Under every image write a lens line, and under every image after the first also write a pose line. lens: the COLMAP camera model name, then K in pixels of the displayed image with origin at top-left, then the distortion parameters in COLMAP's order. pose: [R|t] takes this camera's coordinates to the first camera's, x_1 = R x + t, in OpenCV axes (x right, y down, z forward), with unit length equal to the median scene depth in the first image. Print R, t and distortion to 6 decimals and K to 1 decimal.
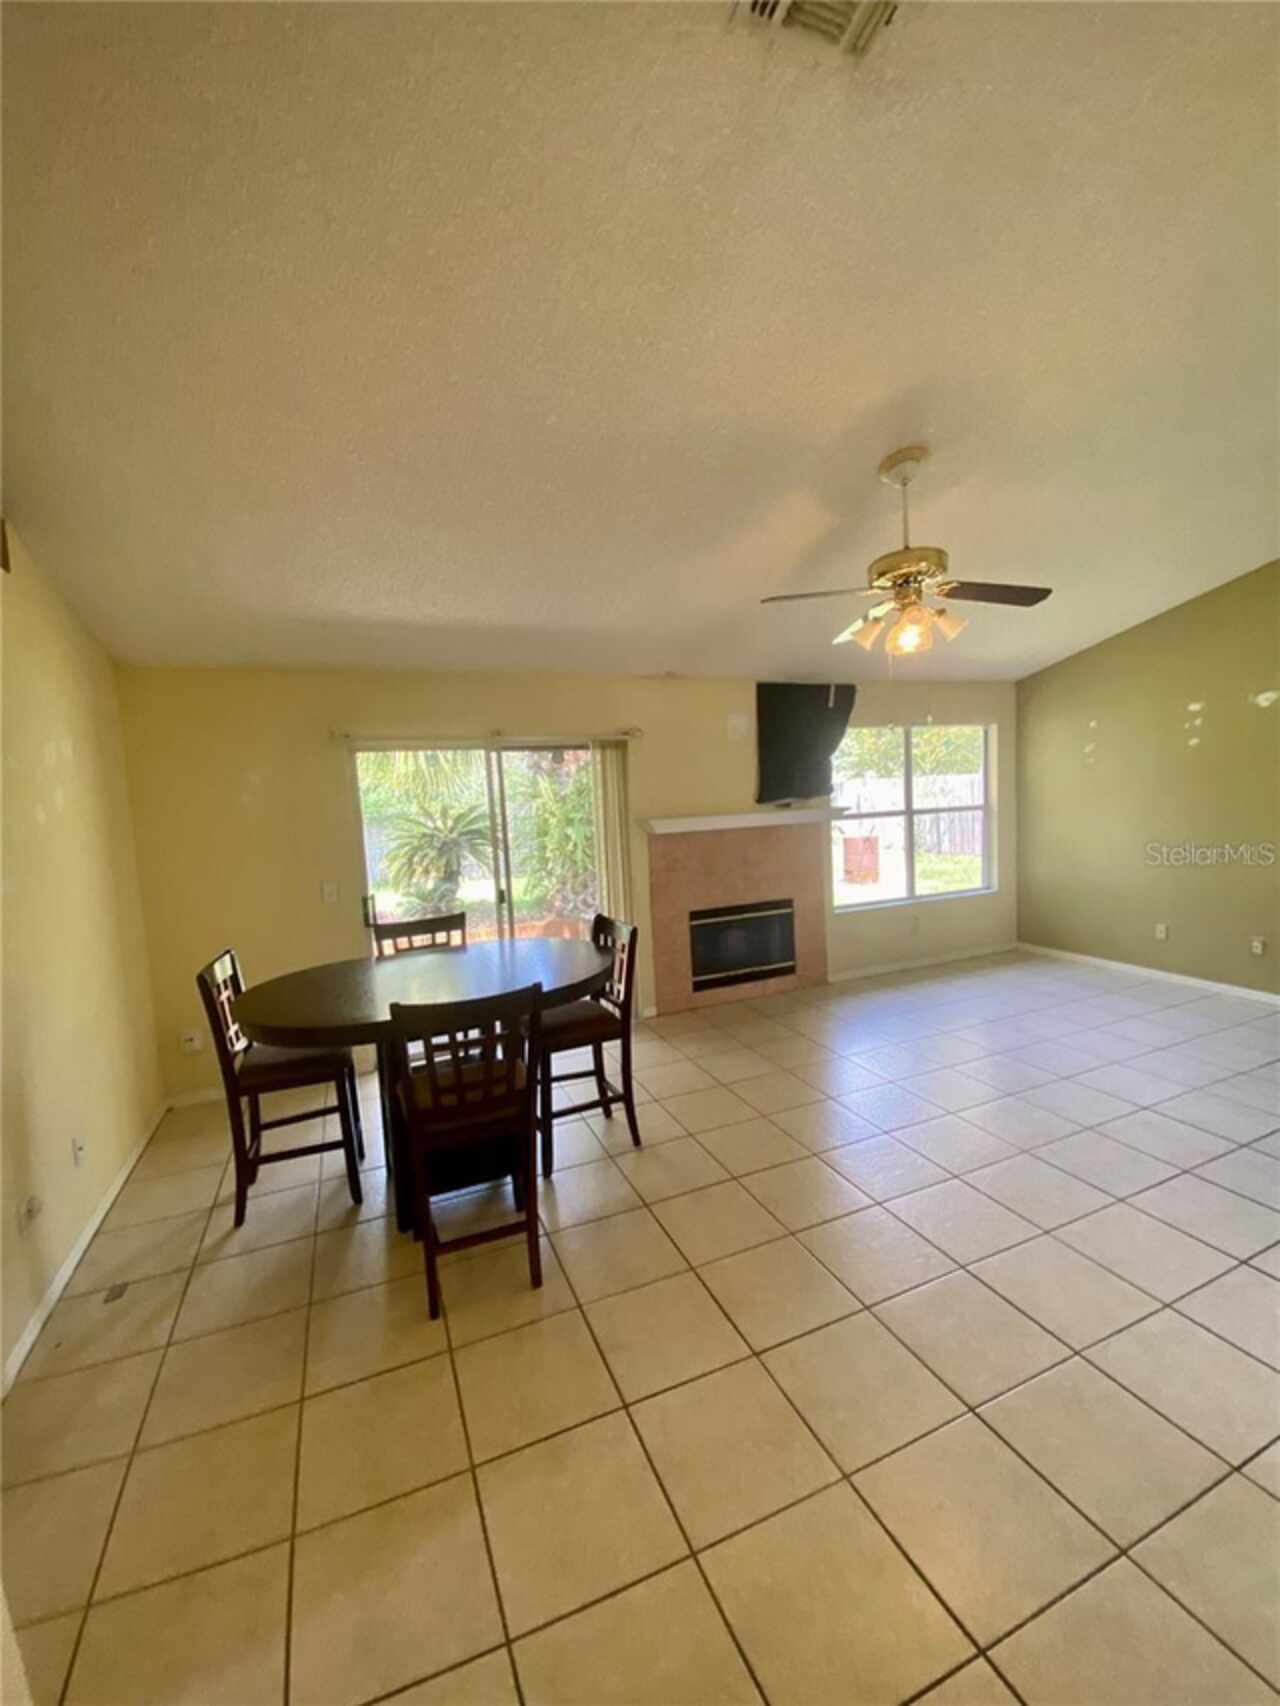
lens RADIAL K [[696.8, 0, 638.7], [0, 696.8, 852.1], [0, 0, 1]] dist [0.002815, -0.006494]
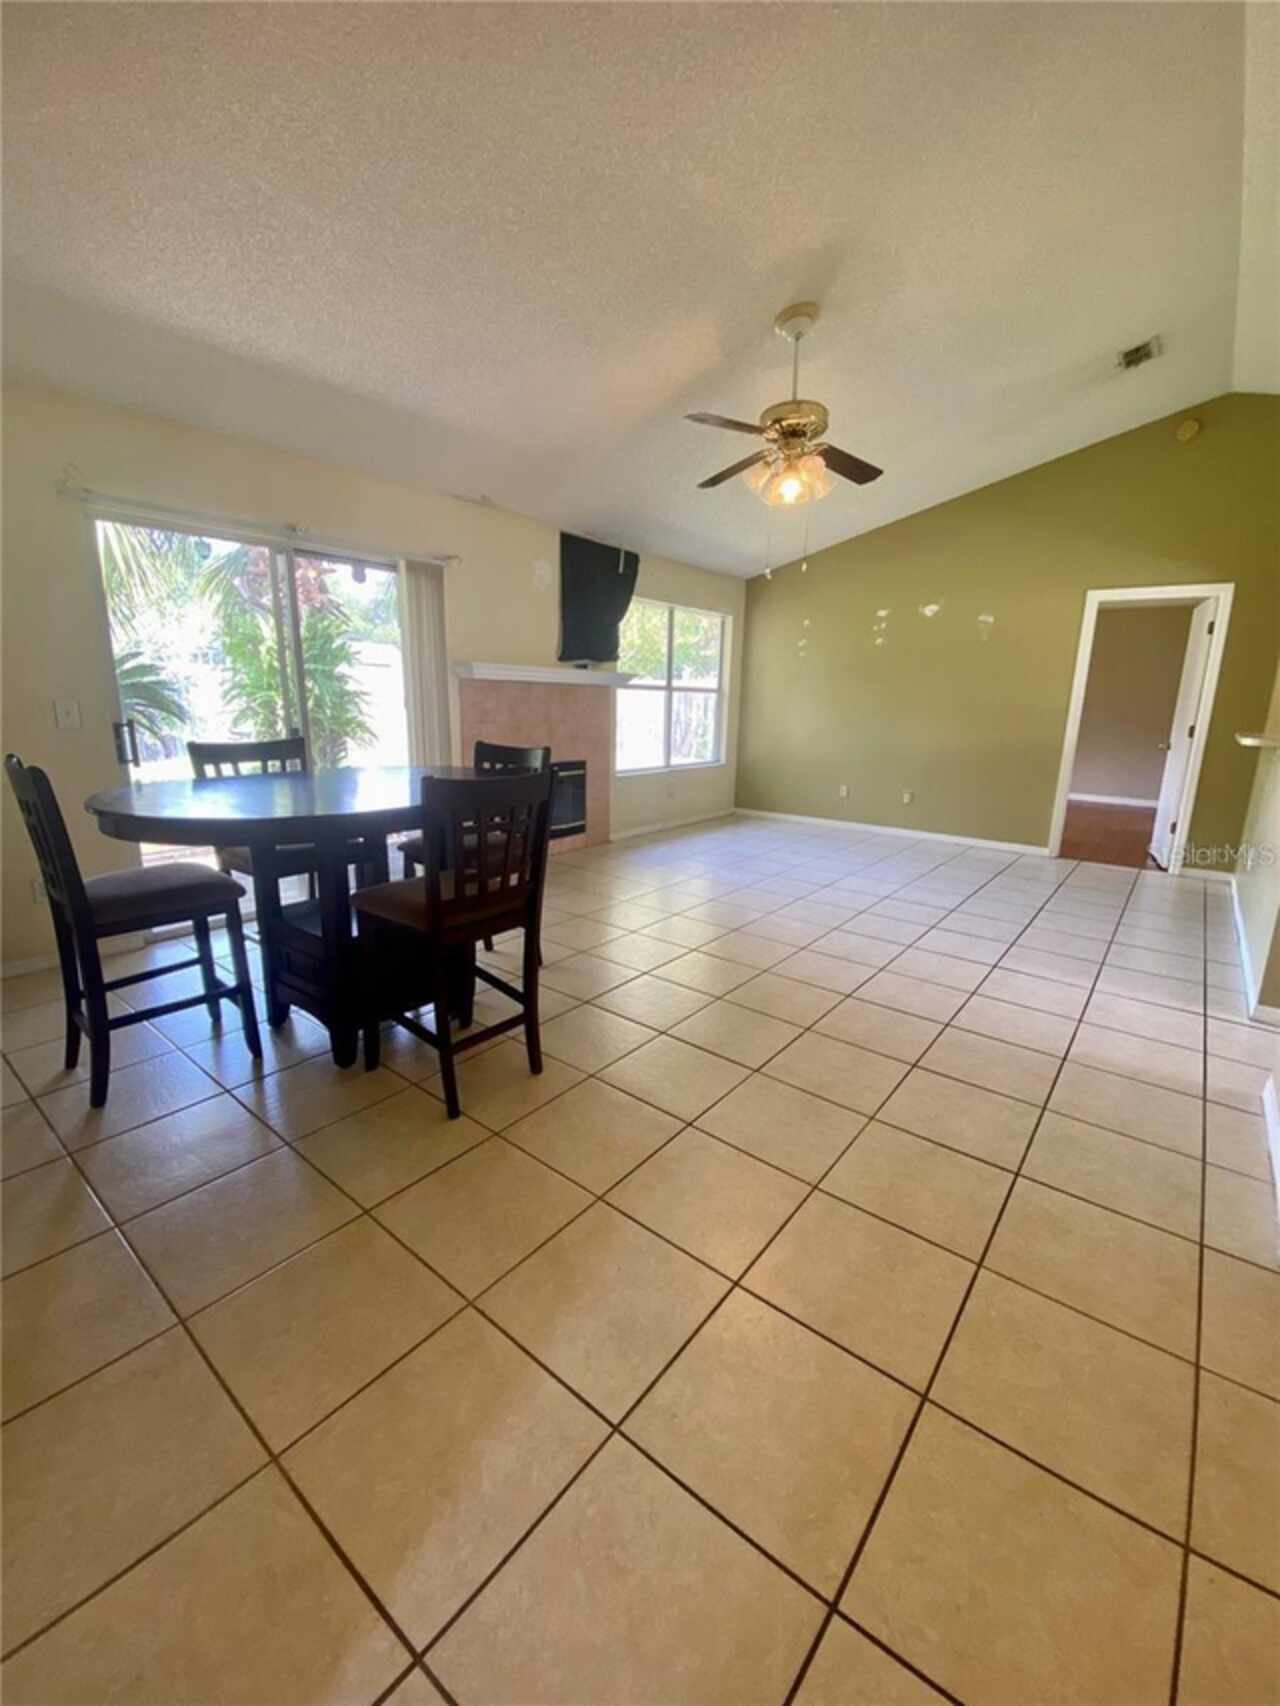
lens RADIAL K [[696.8, 0, 648.9], [0, 696.8, 863.5], [0, 0, 1]] dist [0.002815, -0.006494]
pose [[0.866959, -0.047134, 0.496145, -0.234360], [-0.021337, 0.991095, 0.131438, 0.088151], [-0.497922, -0.124538, 0.858233, 0.041619]]
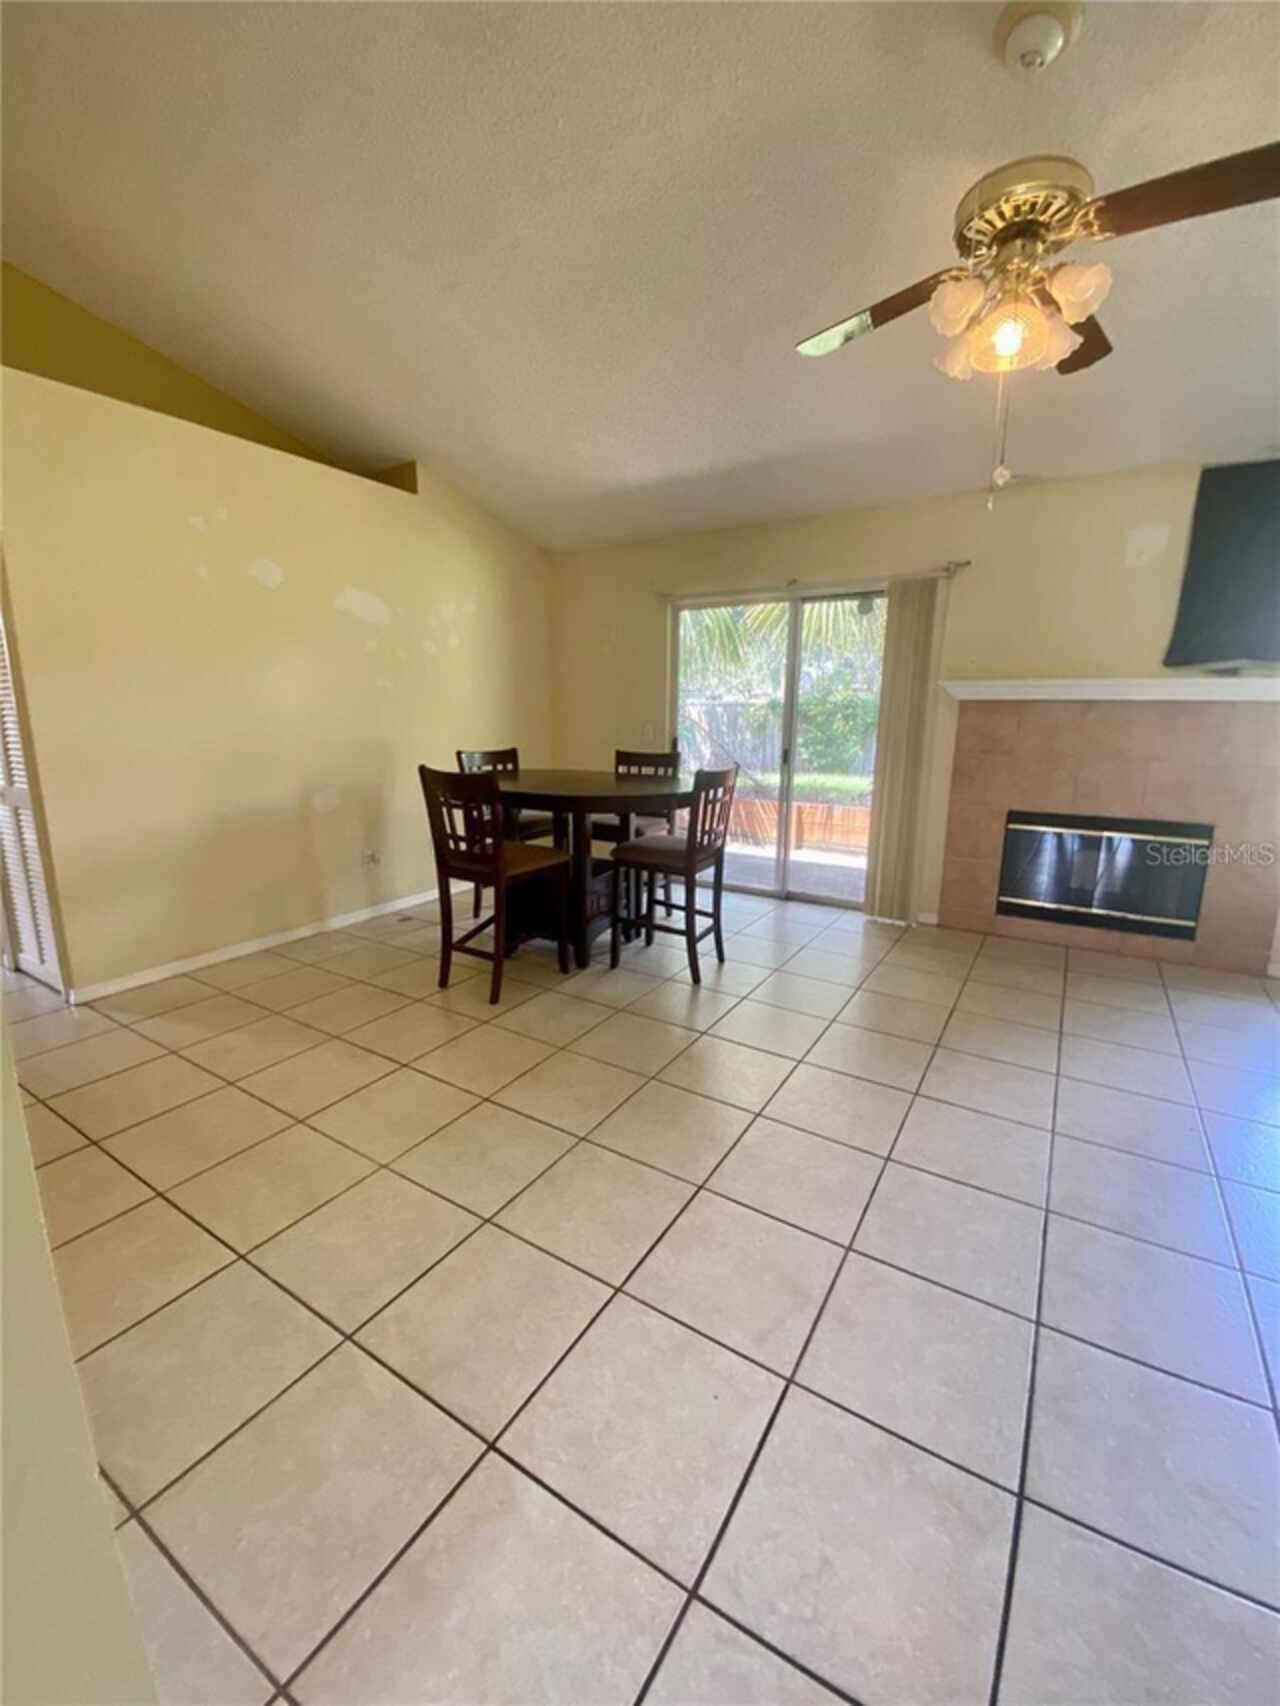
lens RADIAL K [[696.8, 0, 629.8], [0, 696.8, 860.0], [0, 0, 1]] dist [0.002815, -0.006494]
pose [[0.559822, 0.223185, -0.797990, 0.461870], [-0.105955, 0.974418, 0.198198, 0.031705], [0.821811, -0.026404, 0.569149, 0.224724]]
